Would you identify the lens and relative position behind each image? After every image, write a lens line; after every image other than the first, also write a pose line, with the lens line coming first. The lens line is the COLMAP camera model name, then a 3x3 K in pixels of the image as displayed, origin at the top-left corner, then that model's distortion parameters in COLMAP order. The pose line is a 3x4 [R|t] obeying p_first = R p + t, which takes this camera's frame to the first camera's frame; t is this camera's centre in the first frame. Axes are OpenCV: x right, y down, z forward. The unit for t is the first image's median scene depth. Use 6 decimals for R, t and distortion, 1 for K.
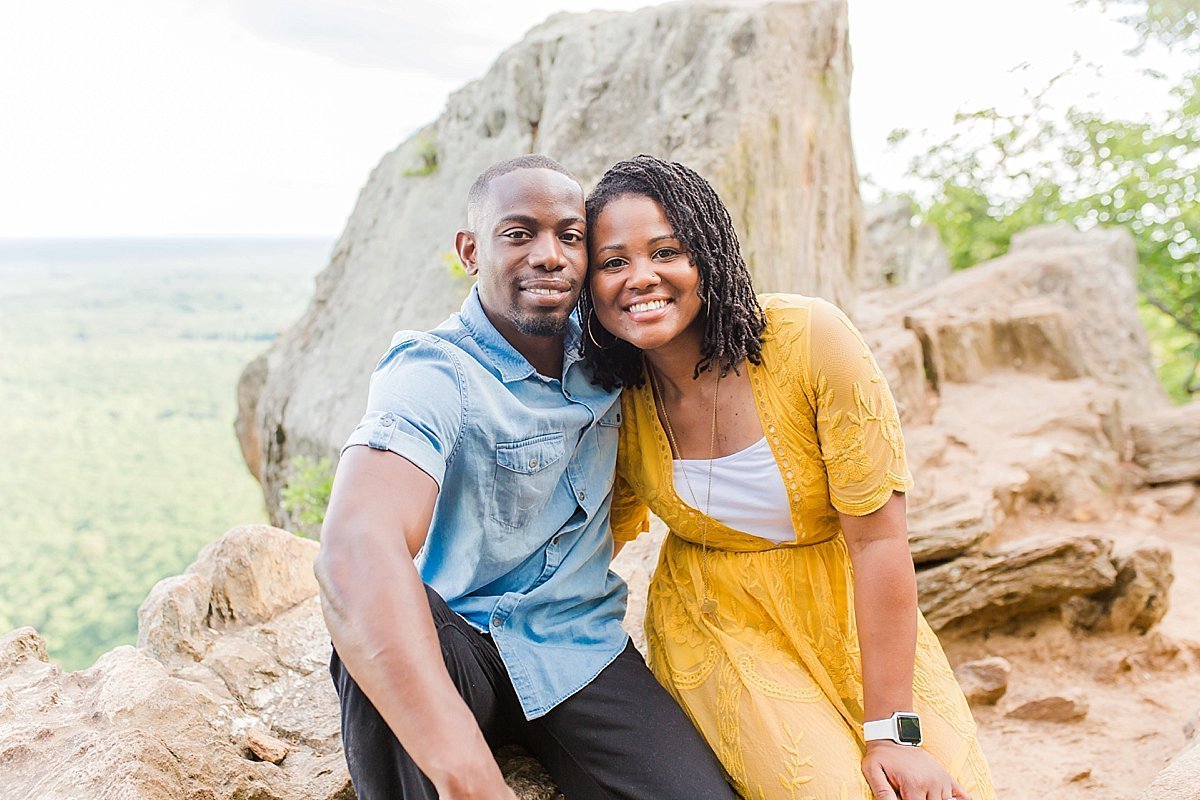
lens RADIAL K [[1149.1, 0, 600.0], [0, 1149.1, 400.0], [0, 0, 1]] dist [0.001874, 0.008634]
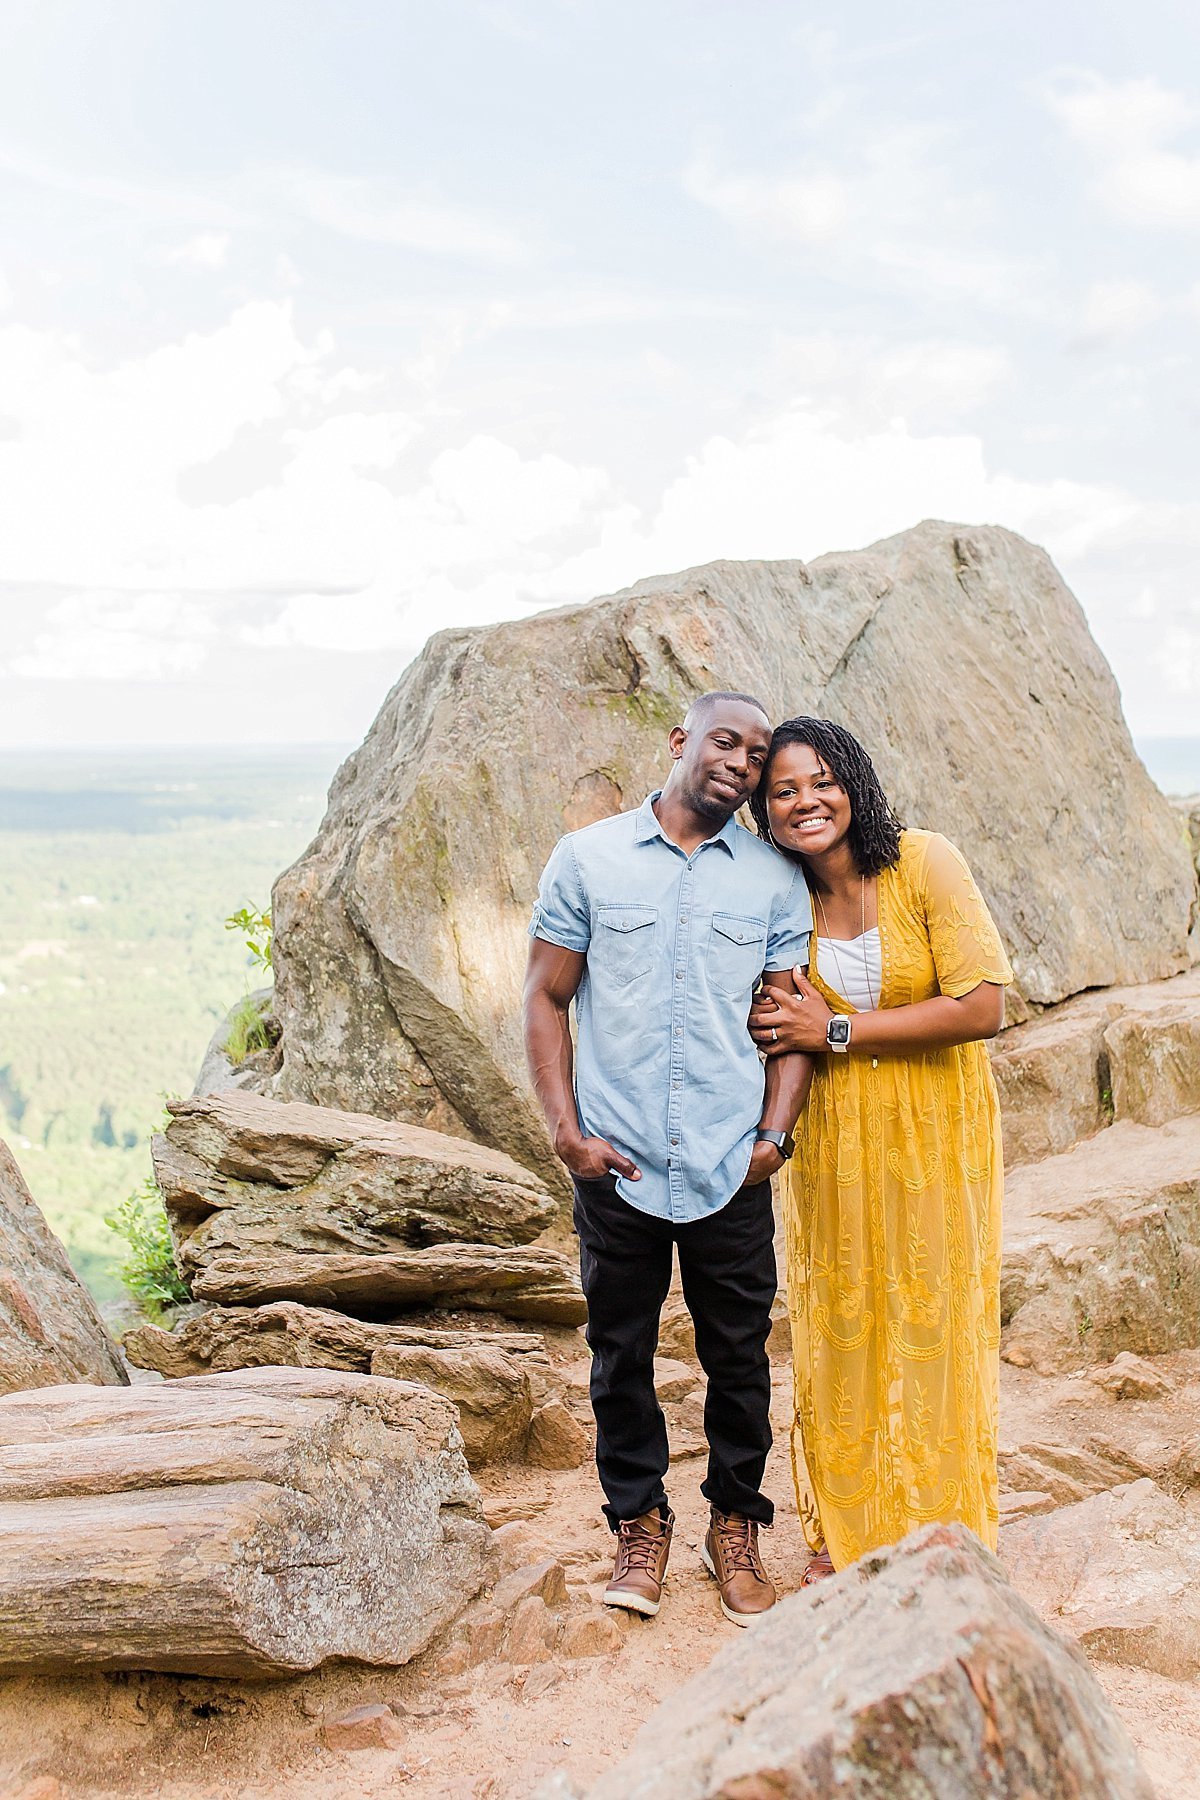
lens RADIAL K [[1709.6, 0, 601.1], [0, 1709.6, 908.3], [0, 0, 1]] dist [0.001874, 0.008653]
pose [[0.706233, 0.064059, -0.705076, 1.079672], [-0.091786, 0.995778, -0.001466, -0.145678], [0.702005, 0.065751, 0.709131, 0.183834]]
